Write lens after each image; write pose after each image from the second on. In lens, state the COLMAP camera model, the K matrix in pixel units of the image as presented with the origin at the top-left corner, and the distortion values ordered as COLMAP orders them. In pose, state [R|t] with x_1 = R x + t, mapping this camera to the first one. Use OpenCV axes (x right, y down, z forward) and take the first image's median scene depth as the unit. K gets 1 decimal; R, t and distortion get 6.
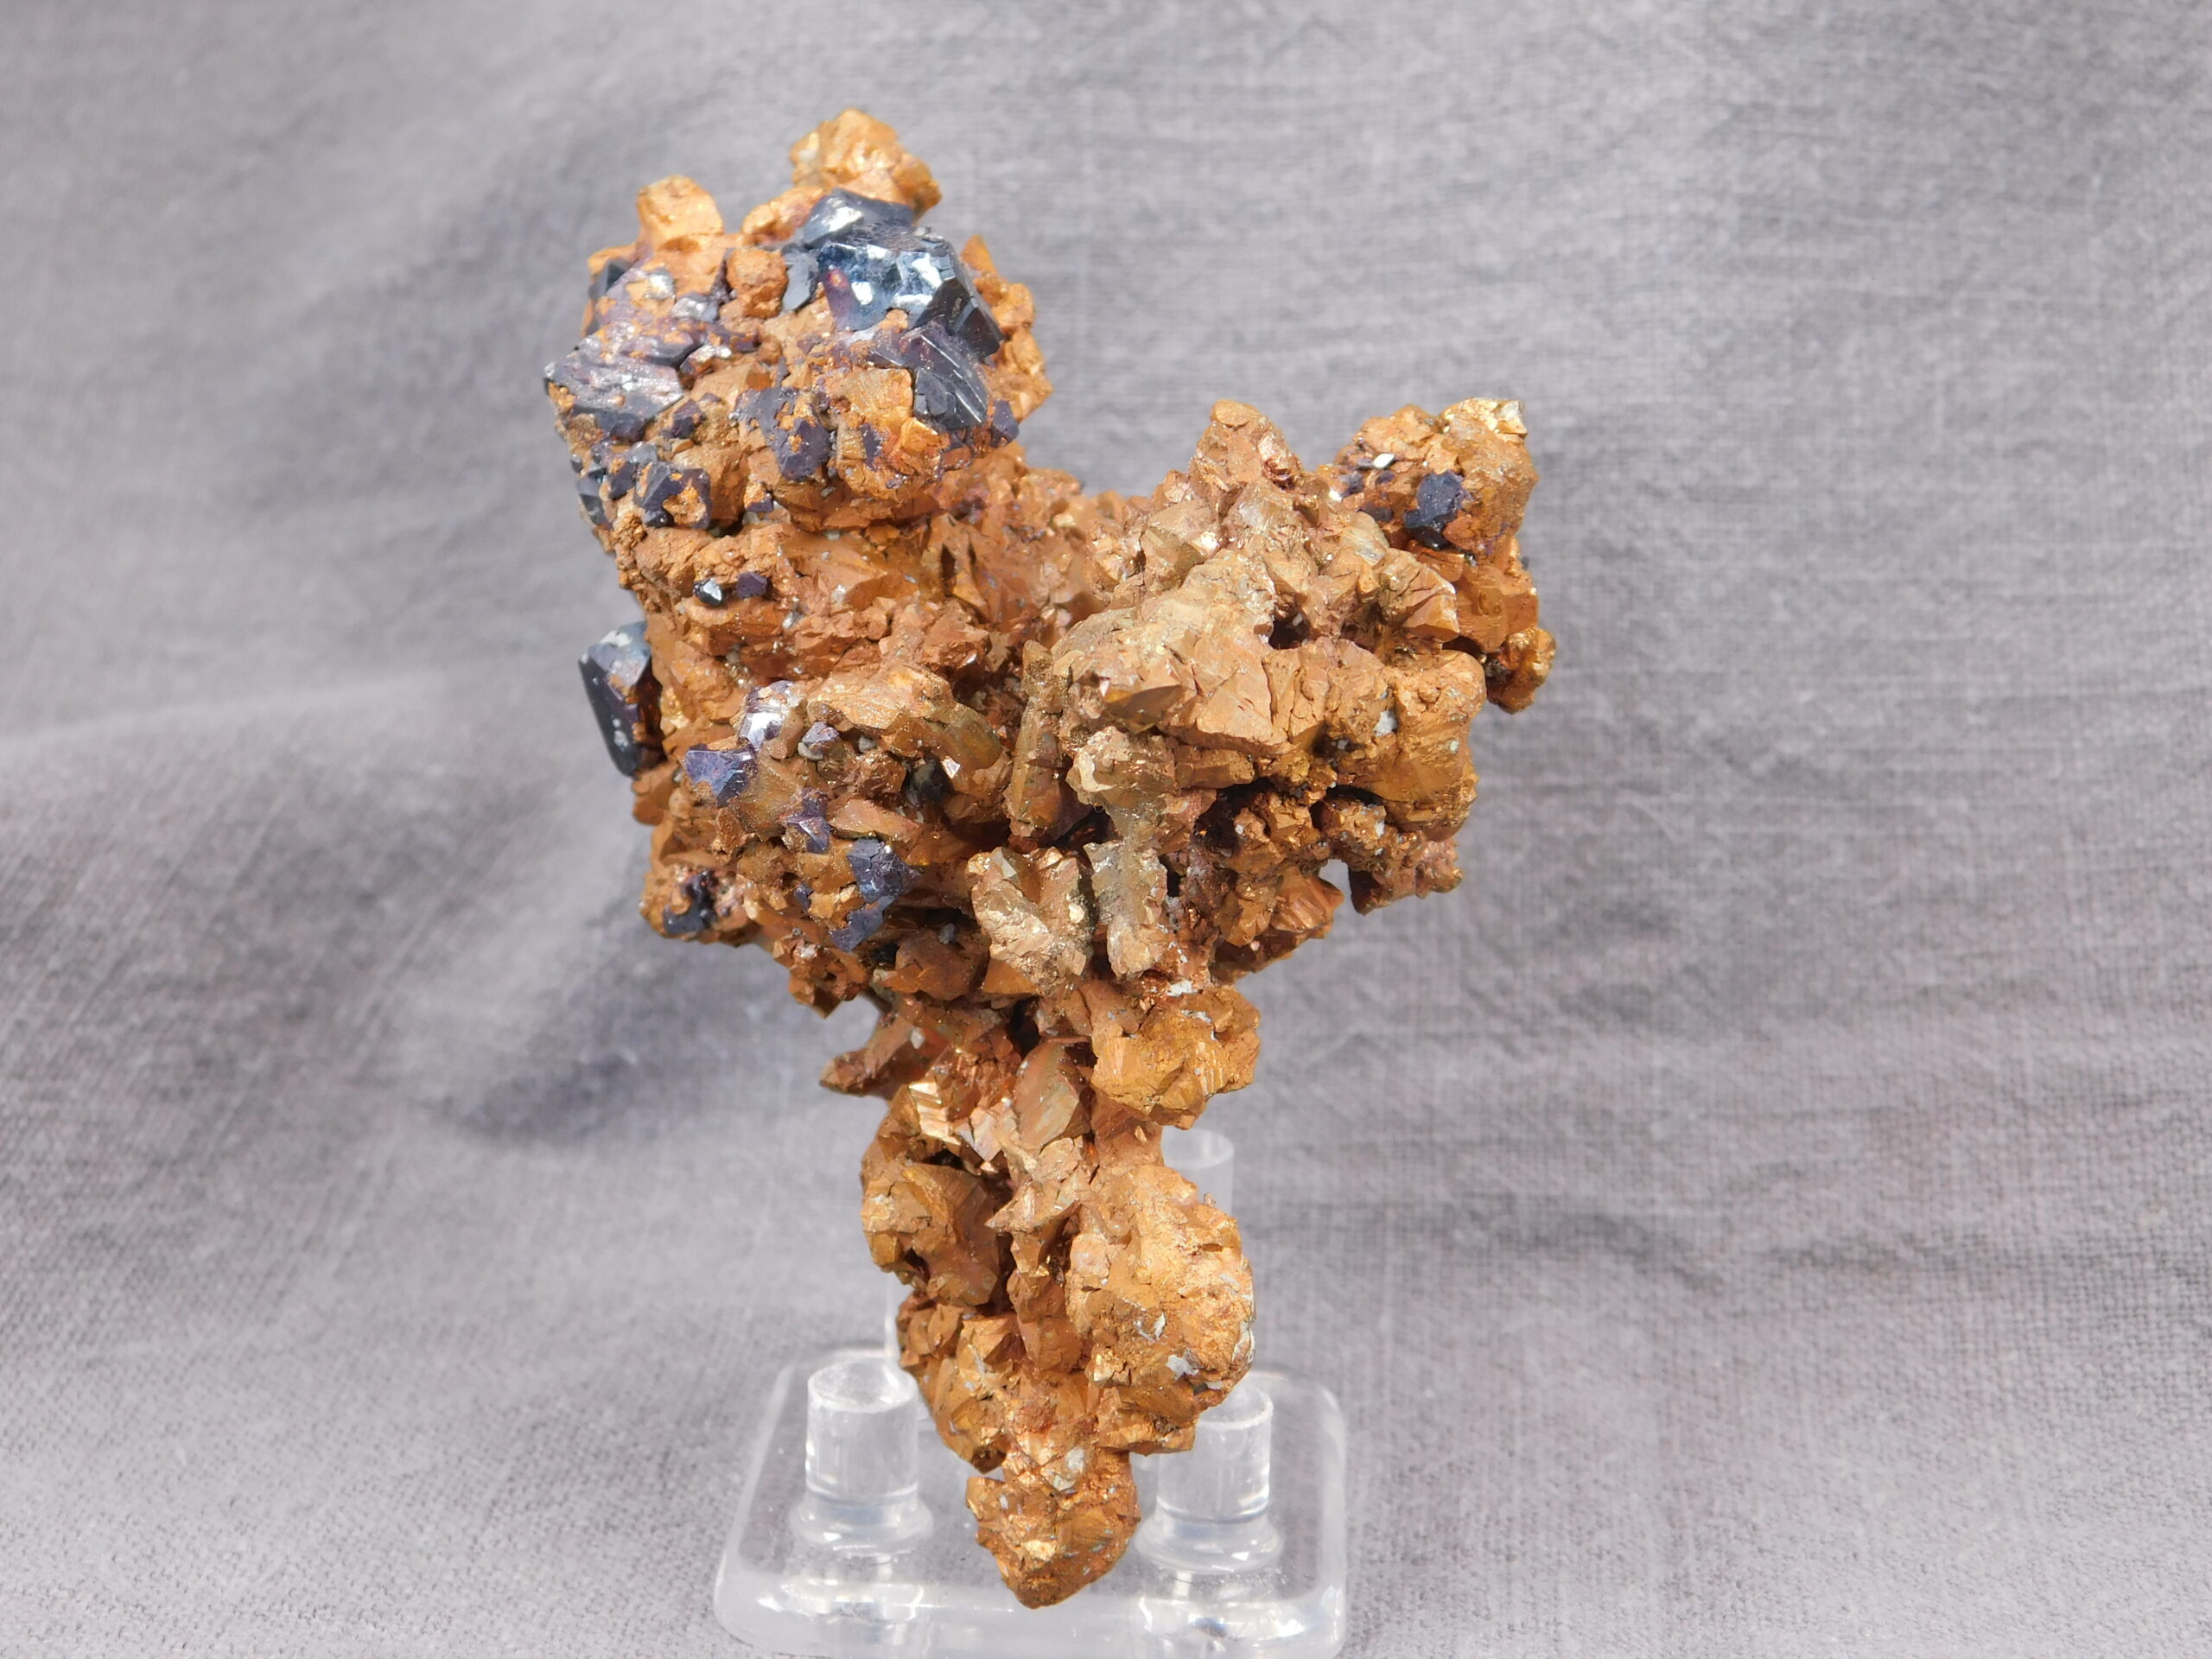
lens RADIAL K [[3852.0, 0, 1077.4], [0, 3852.0, 787.7], [0, 0, 1]] dist [-0.064559, 0.000000]
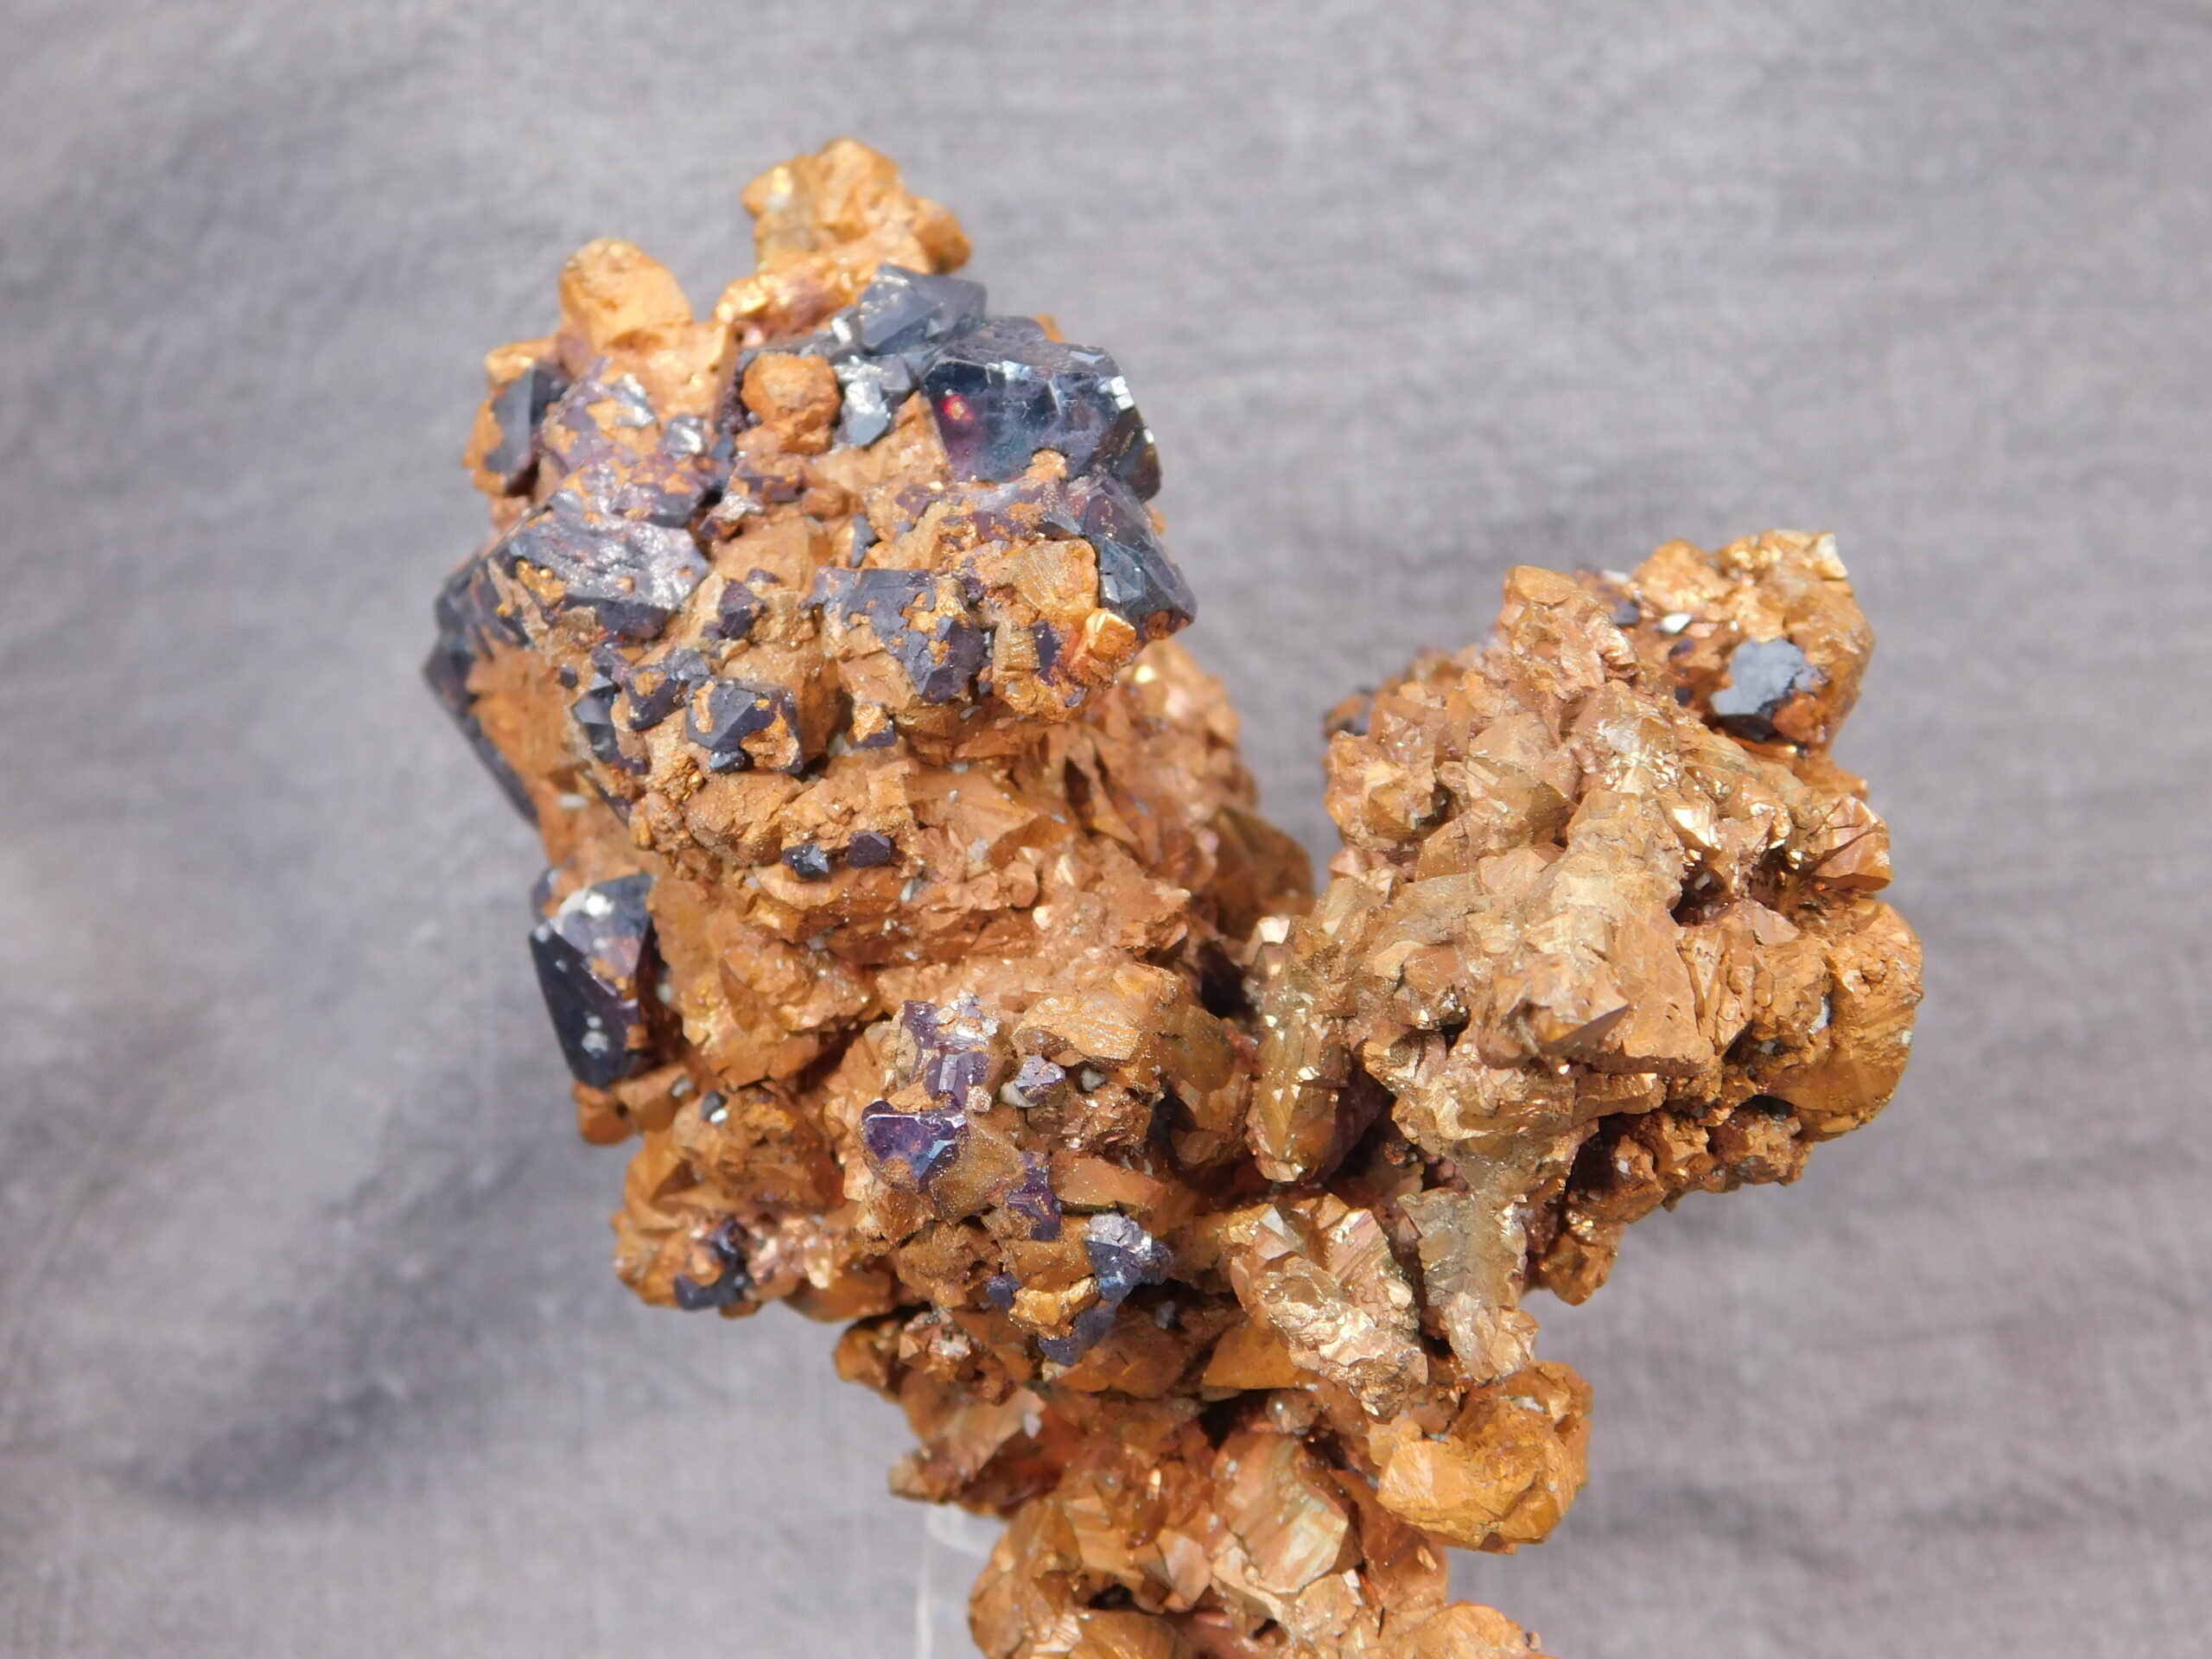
lens RADIAL K [[4415.0, 0, 1077.8], [0, 4415.0, 775.9], [0, 0, 1]] dist [-0.117310, 0.000000]
pose [[0.967521, -0.059447, 0.245701, -0.193248], [0.050081, 0.997767, 0.044200, -0.078503], [-0.247780, -0.030459, 0.968337, 0.161025]]
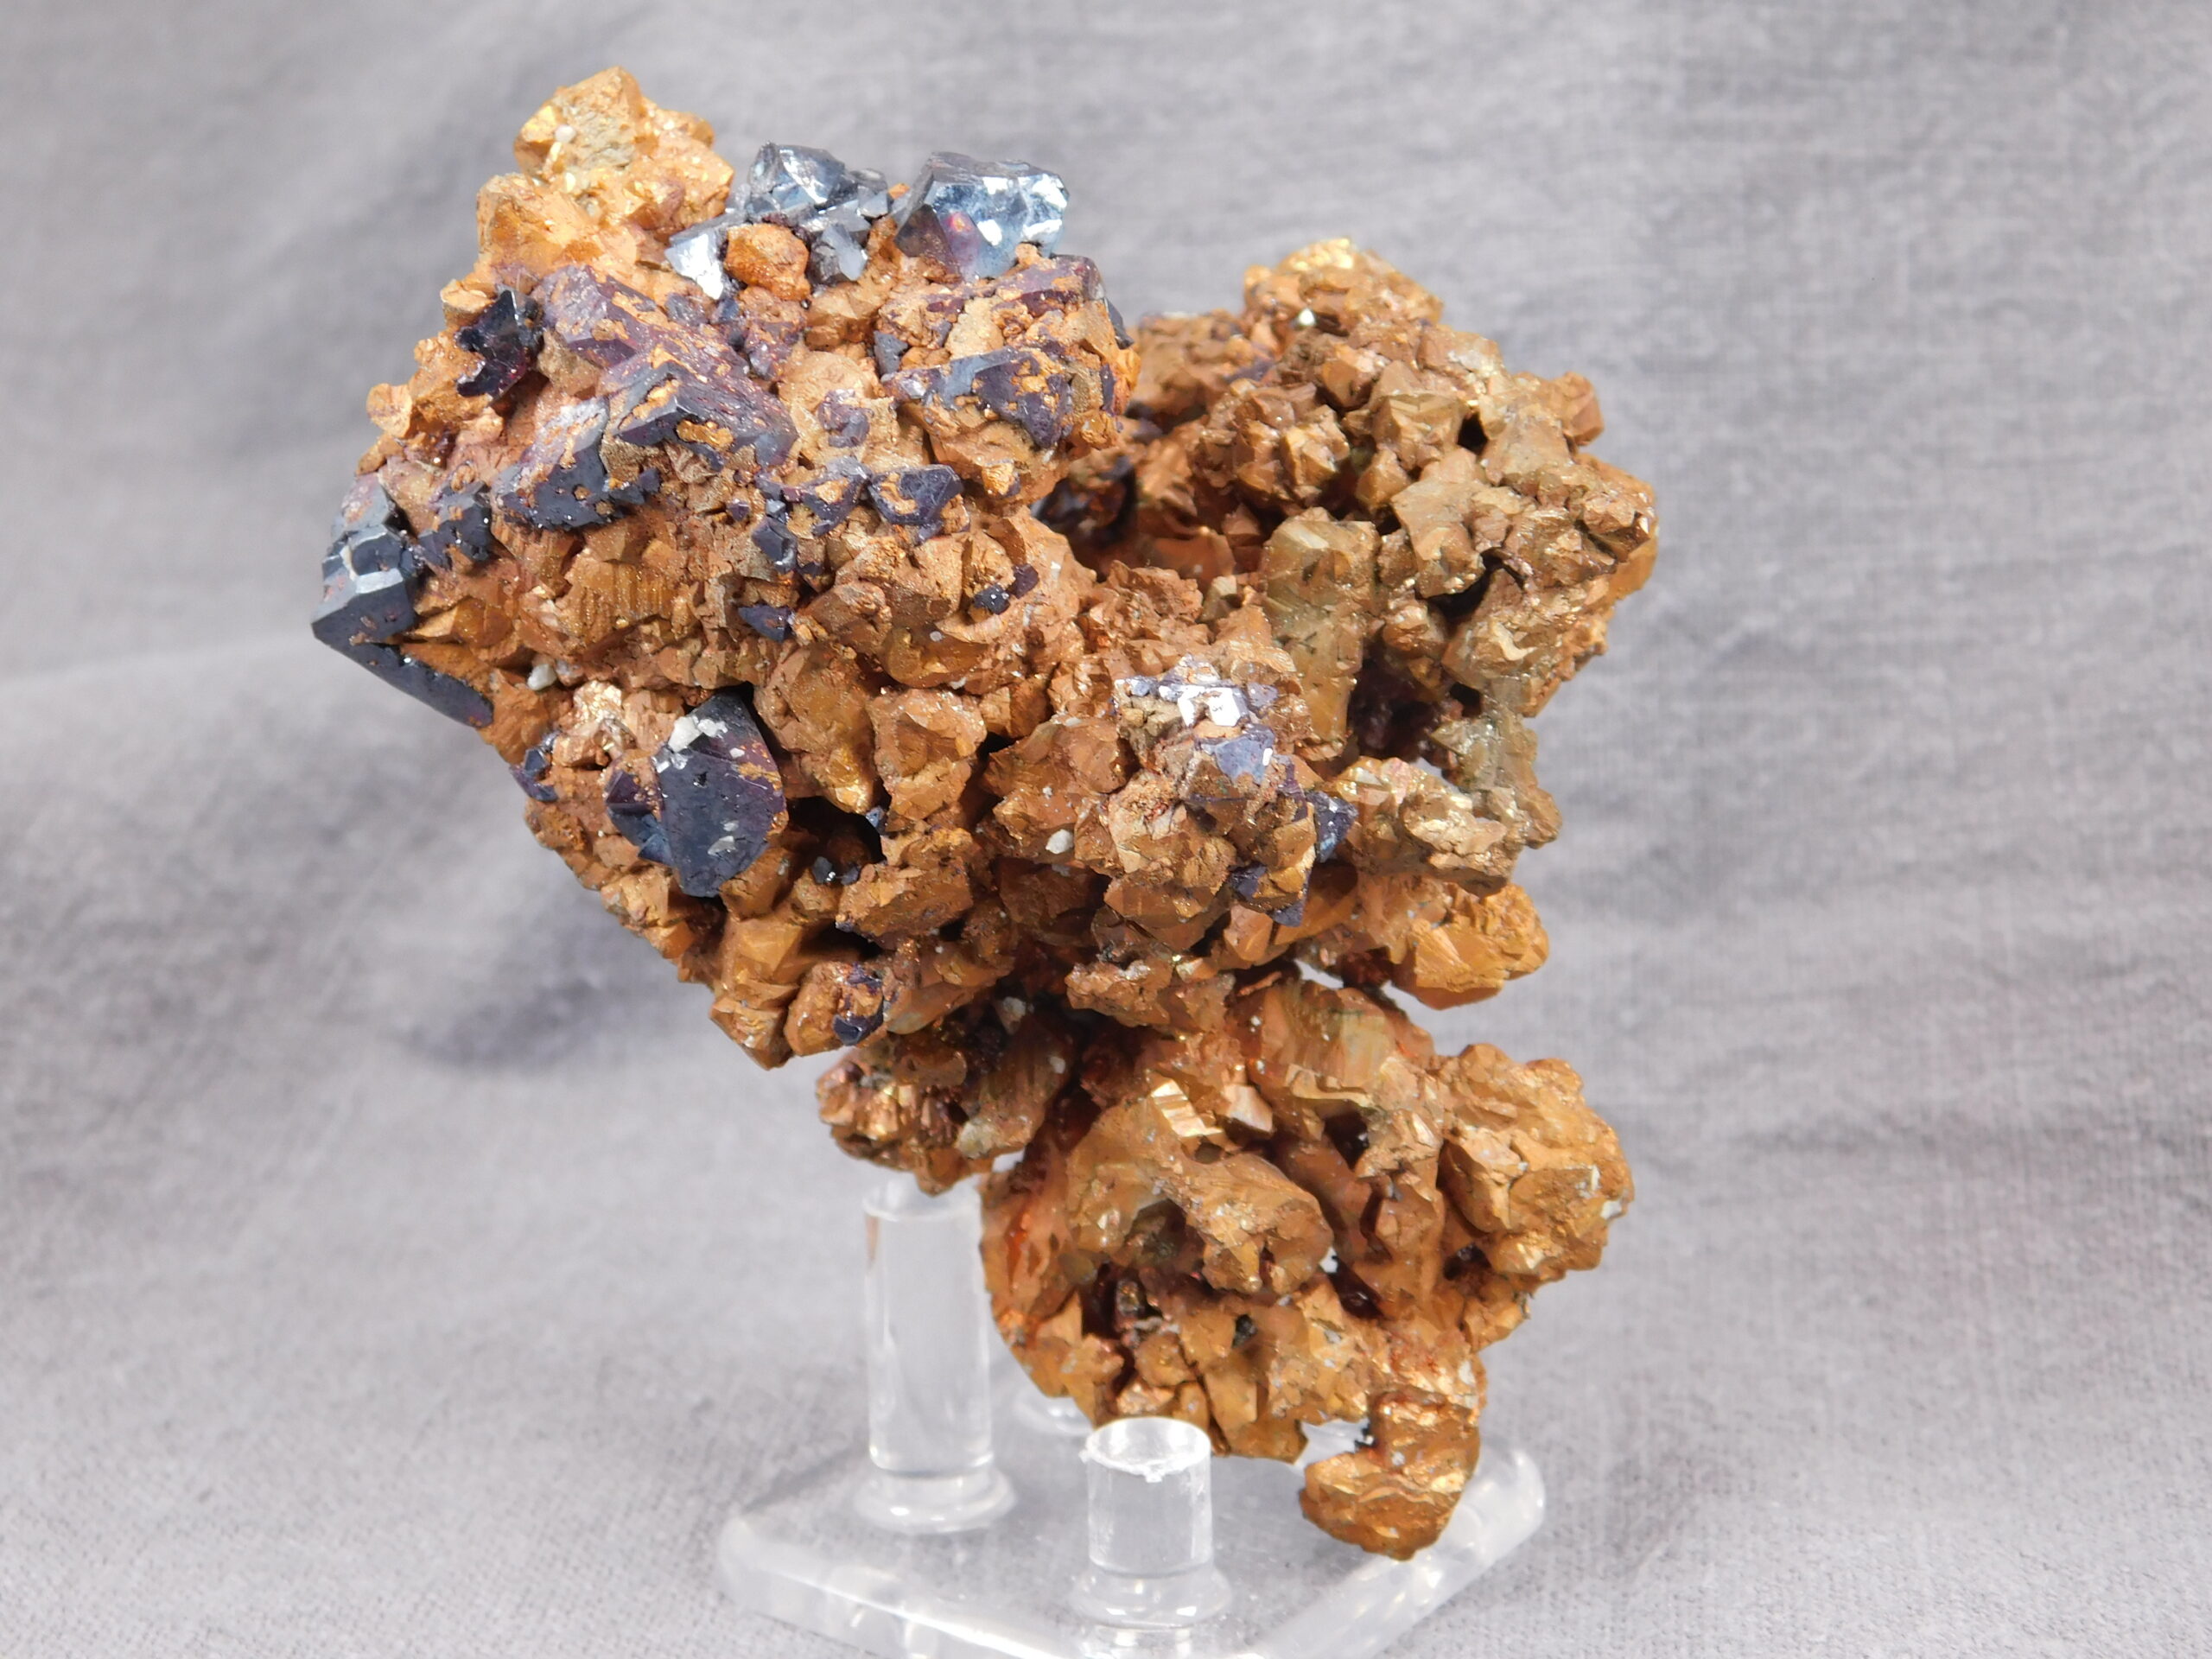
lens RADIAL K [[3852.0, 0, 1080.9], [0, 3852.0, 798.8], [0, 0, 1]] dist [-0.064559, 0.000000]
pose [[0.997818, -0.034558, -0.056267, 0.067811], [0.034480, 0.999403, -0.002354, 0.030604], [0.056314, 0.000409, 0.998413, 0.016810]]
